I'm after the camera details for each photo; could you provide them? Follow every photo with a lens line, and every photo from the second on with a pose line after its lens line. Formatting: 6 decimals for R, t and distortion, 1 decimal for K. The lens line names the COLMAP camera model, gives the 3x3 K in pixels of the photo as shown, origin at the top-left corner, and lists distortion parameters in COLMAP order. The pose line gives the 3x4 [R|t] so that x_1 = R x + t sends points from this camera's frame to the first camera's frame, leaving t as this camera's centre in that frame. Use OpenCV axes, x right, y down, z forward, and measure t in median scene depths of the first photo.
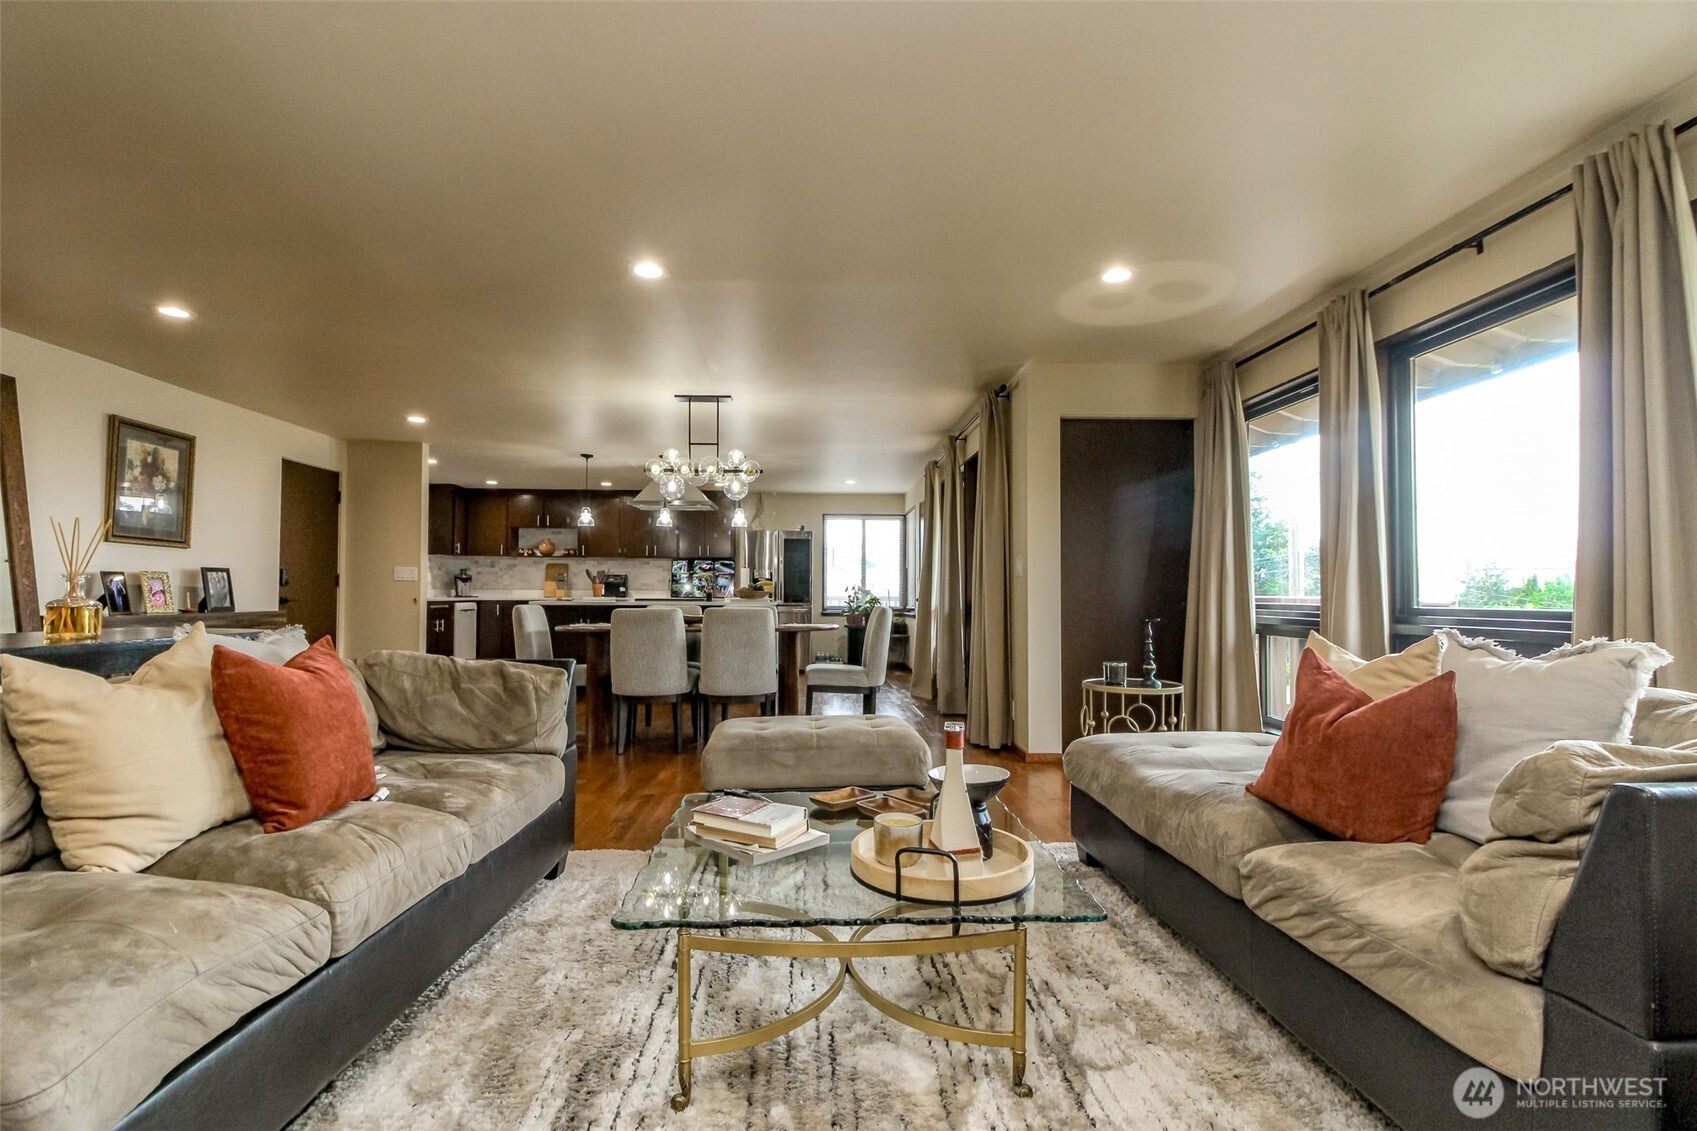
lens RADIAL K [[759.7, 0, 852.2], [0, 759.7, 579.2], [0, 0, 1]] dist [-0.002368, -0.001236]
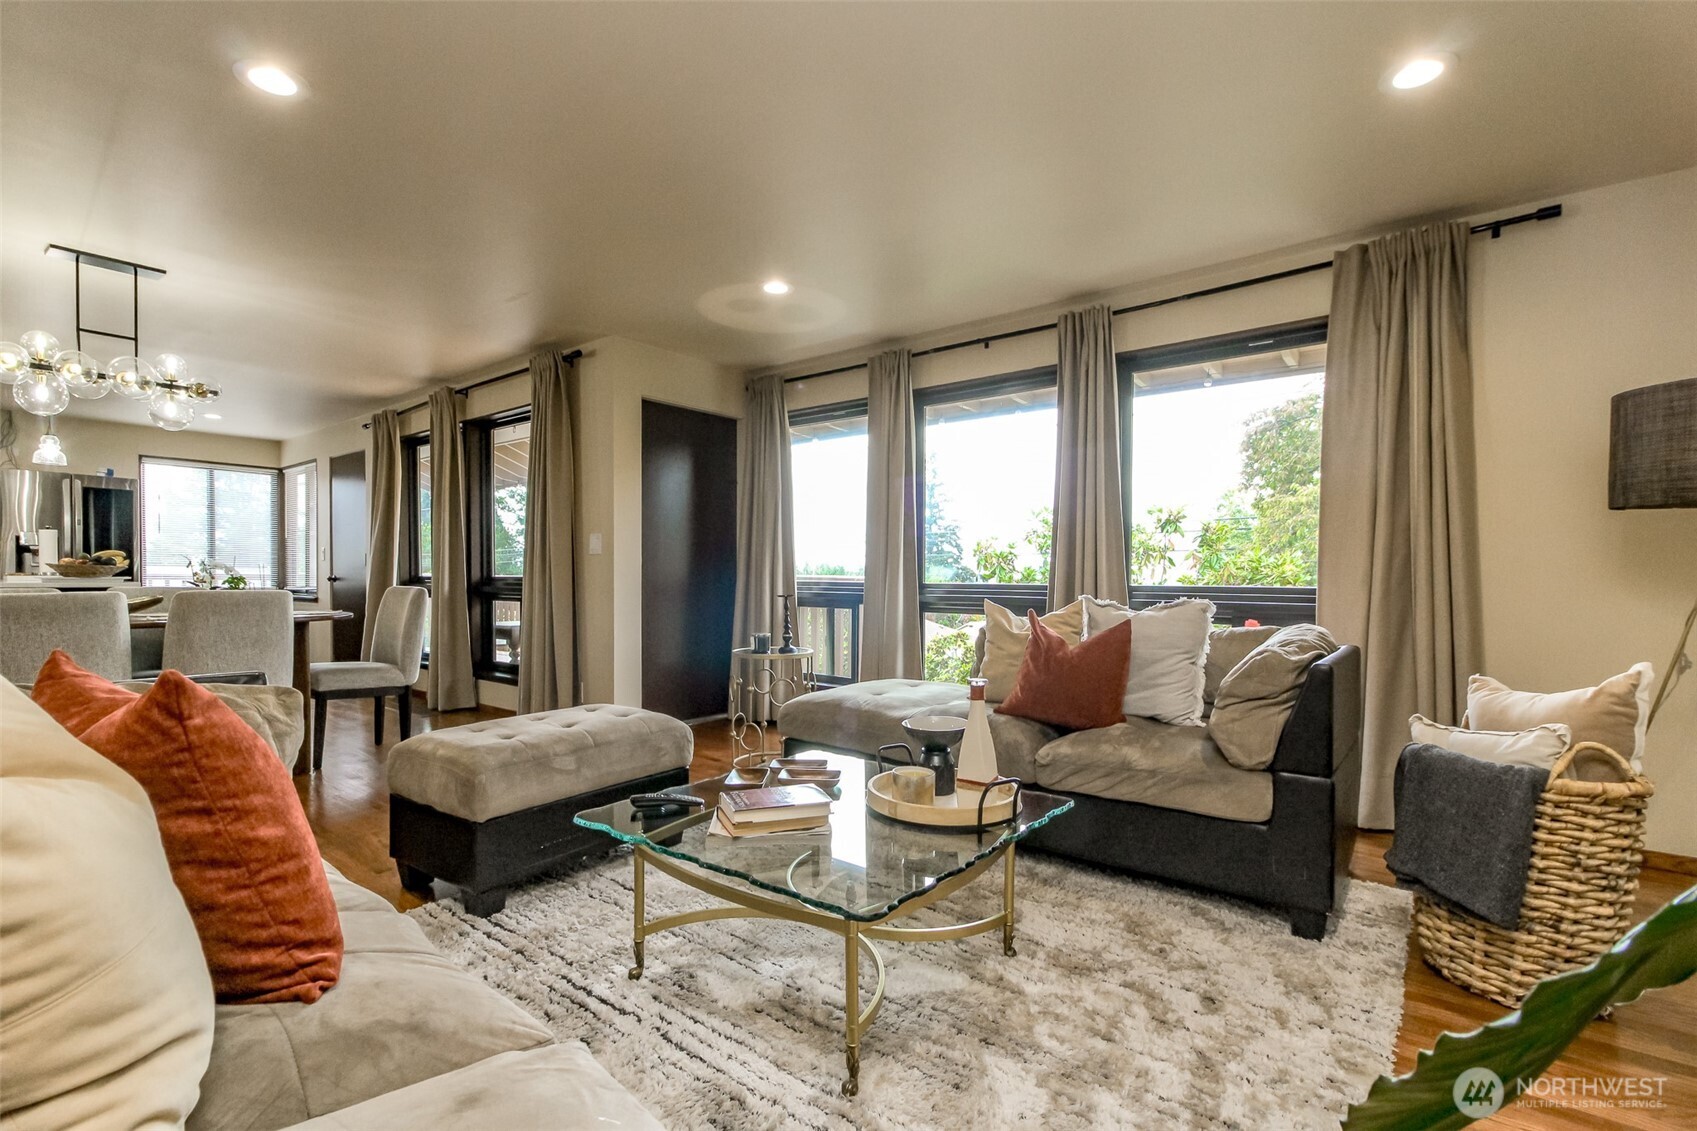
lens RADIAL K [[766.2, 0, 846.7], [0, 766.2, 579.7], [0, 0, 1]] dist [0.012163, -0.000184]
pose [[0.663303, -0.002796, 0.748346, -0.271684], [-0.018170, 0.999638, 0.019840, 0.003121], [-0.748130, -0.026757, 0.663012, 0.101047]]
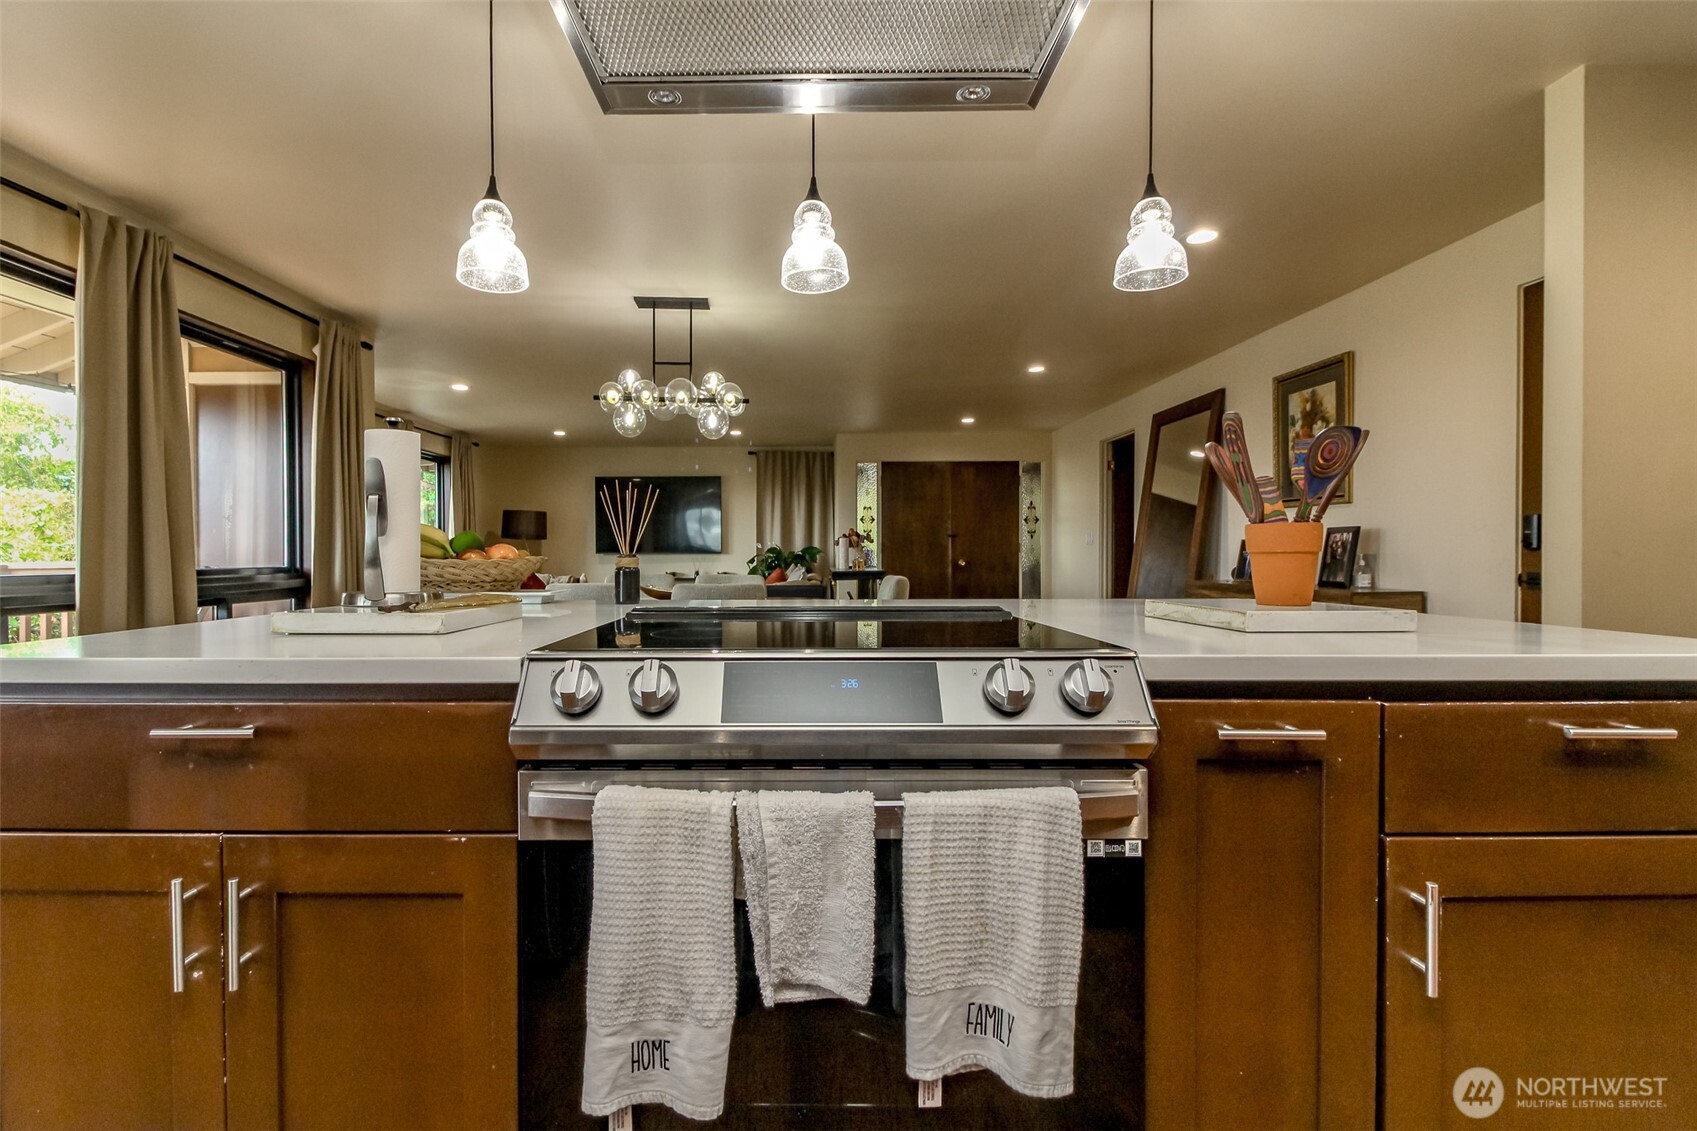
lens RADIAL K [[777.4, 0, 793.7], [0, 777.4, 565.1], [0, 0, 1]] dist [0.000142, -0.000309]
pose [[-0.997853, -0.001271, 0.065488, -0.367284], [-0.001381, 0.999998, -0.001621, 0.022997], [-0.065486, -0.001707, -0.997852, 1.769315]]
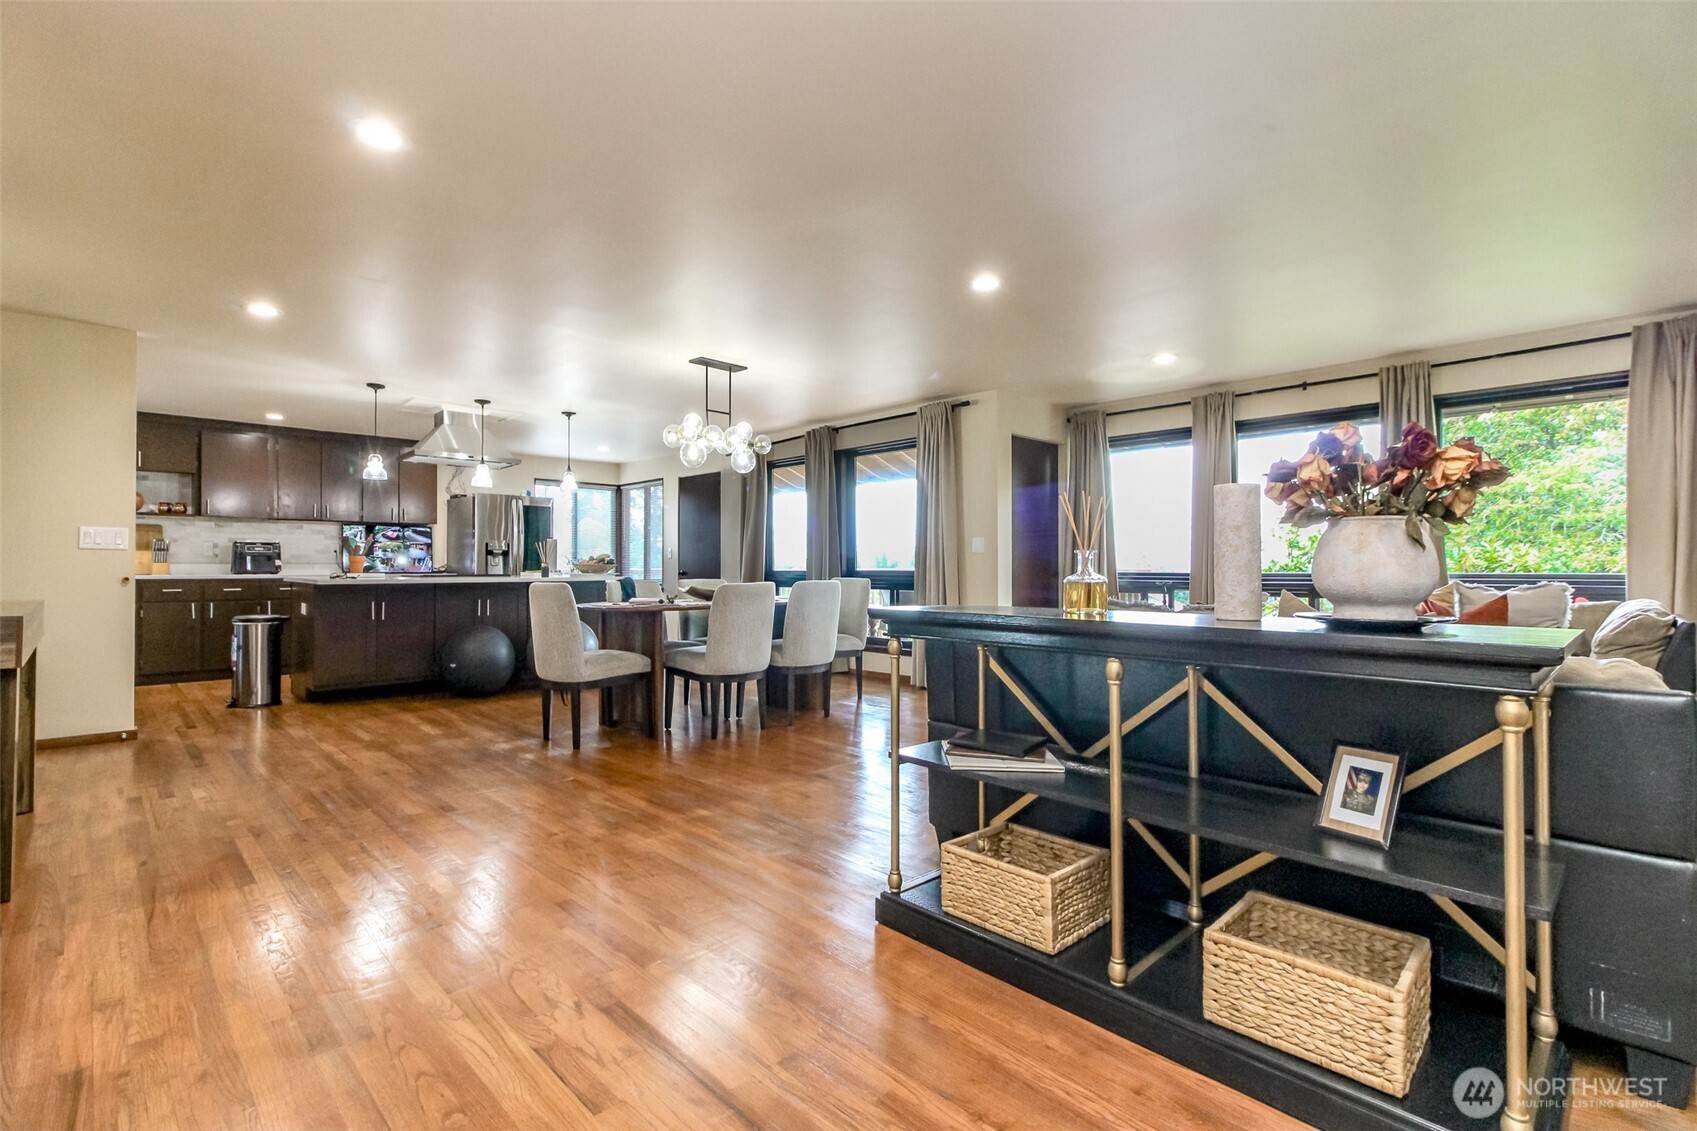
lens RADIAL K [[758.7, 0, 839.3], [0, 758.7, 556.6], [0, 0, 1]] dist [0.015333, -0.013850]
pose [[0.752090, 0.005153, 0.659040, -0.718140], [-0.008950, 0.999957, 0.002396, 0.001664], [-0.658999, -0.007700, 0.752104, 0.170248]]
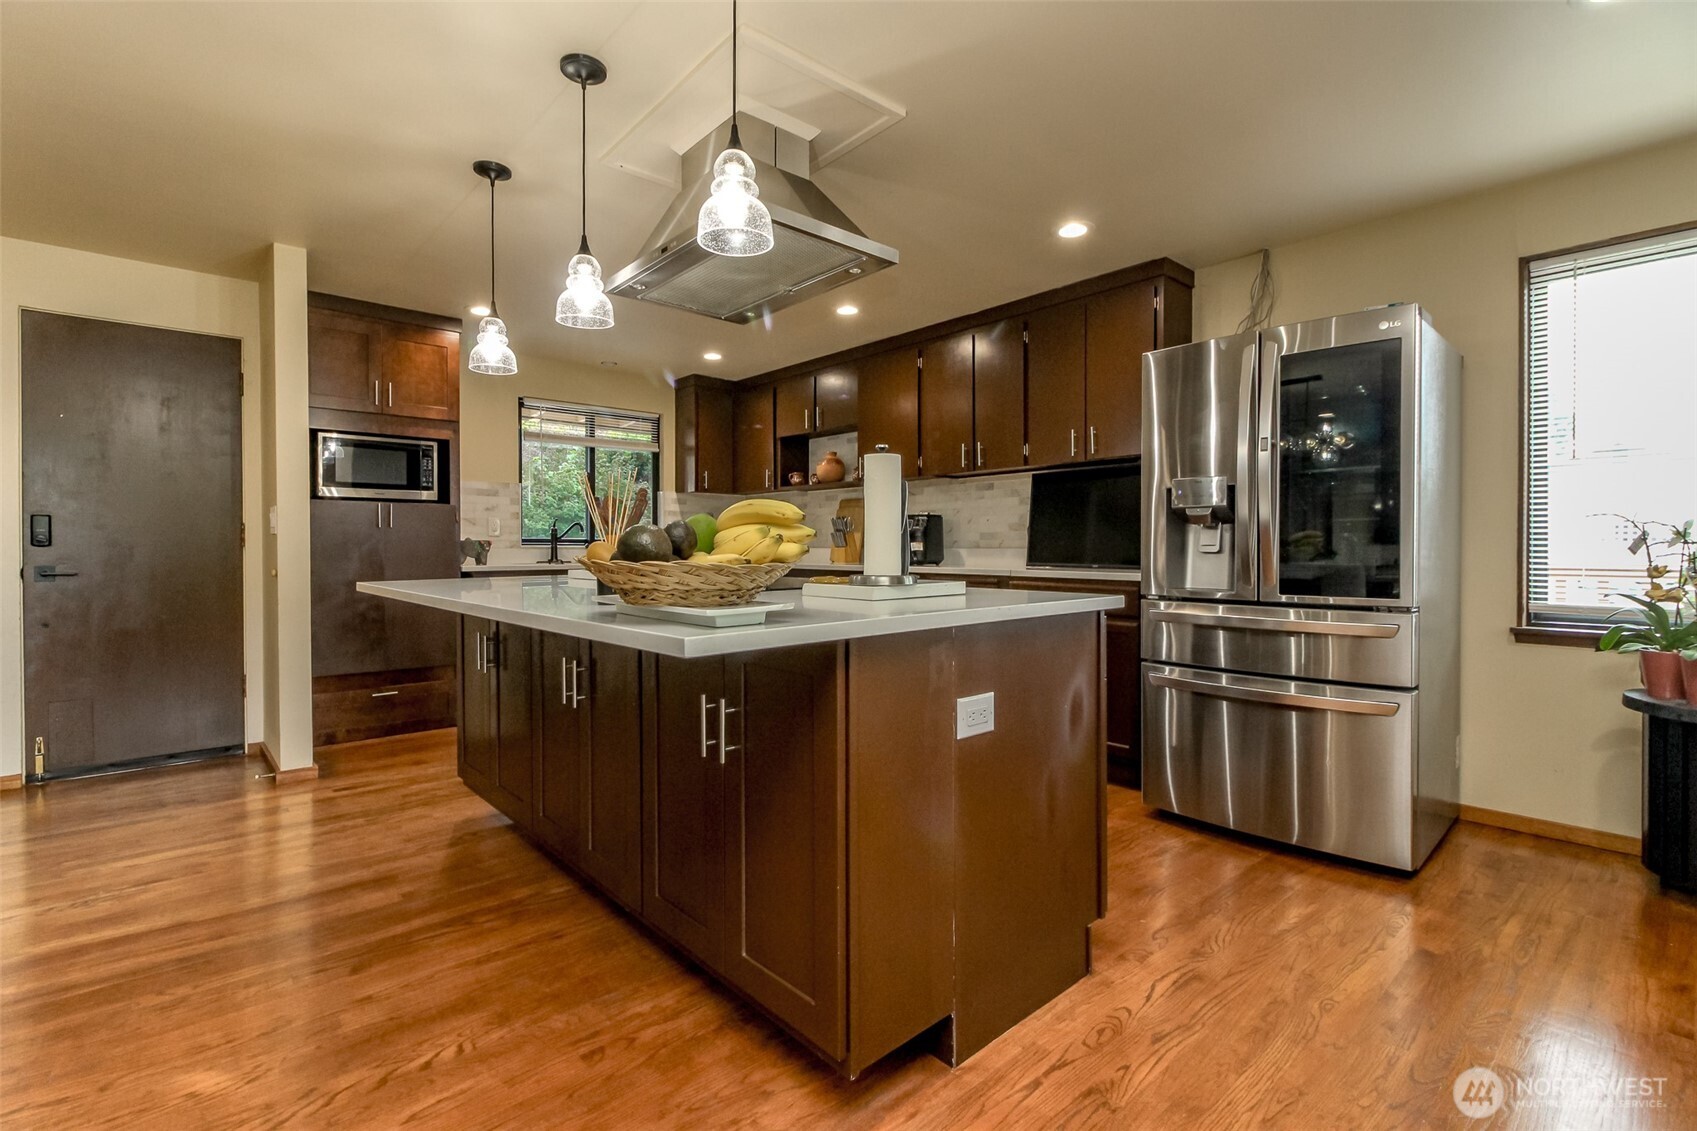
lens RADIAL K [[760.8, 0, 844.1], [0, 760.8, 549.9], [0, 0, 1]] dist [0.023361, -0.015942]
pose [[0.630072, -0.001153, -0.776536, 0.042278], [0.016782, 0.999786, 0.012132, 0.017296], [0.776356, -0.020676, 0.629956, 1.285463]]
